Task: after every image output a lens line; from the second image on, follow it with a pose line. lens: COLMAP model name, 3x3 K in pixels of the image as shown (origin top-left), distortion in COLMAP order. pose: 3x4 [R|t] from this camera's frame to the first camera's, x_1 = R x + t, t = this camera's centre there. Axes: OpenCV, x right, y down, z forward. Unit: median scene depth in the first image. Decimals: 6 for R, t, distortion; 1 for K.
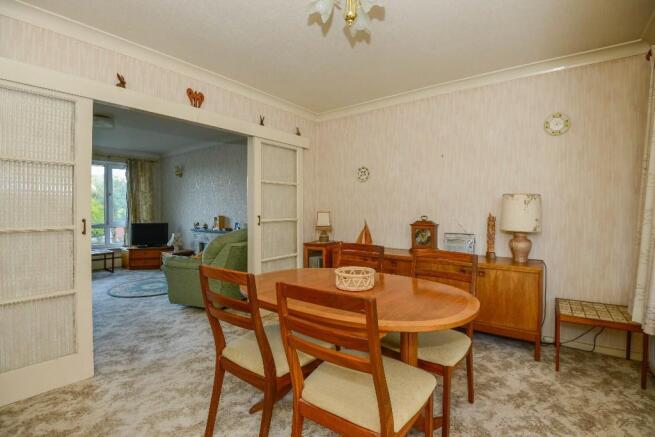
lens RADIAL K [[321.8, 0, 324.1], [0, 321.8, 214.9], [0, 0, 1]] dist [-0.002984, -0.000637]
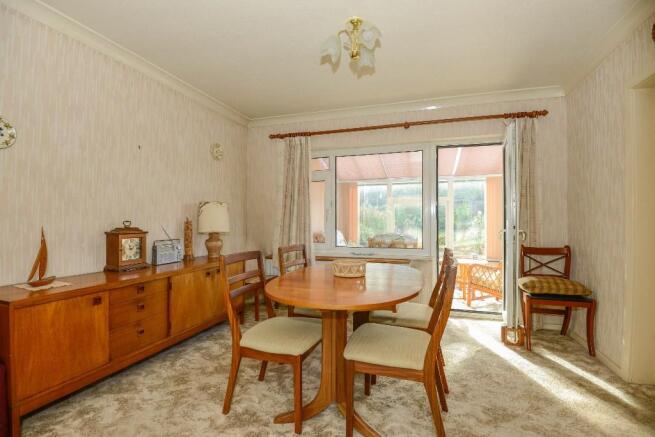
lens RADIAL K [[321.8, 0, 324.1], [0, 321.8, 214.9], [0, 0, 1]] dist [-0.002984, -0.000637]
pose [[-0.328400, 0.003030, 0.944534, -0.622500], [-0.010605, 0.999920, -0.006895, -0.011591], [-0.944479, -0.012282, -0.328342, 0.912427]]
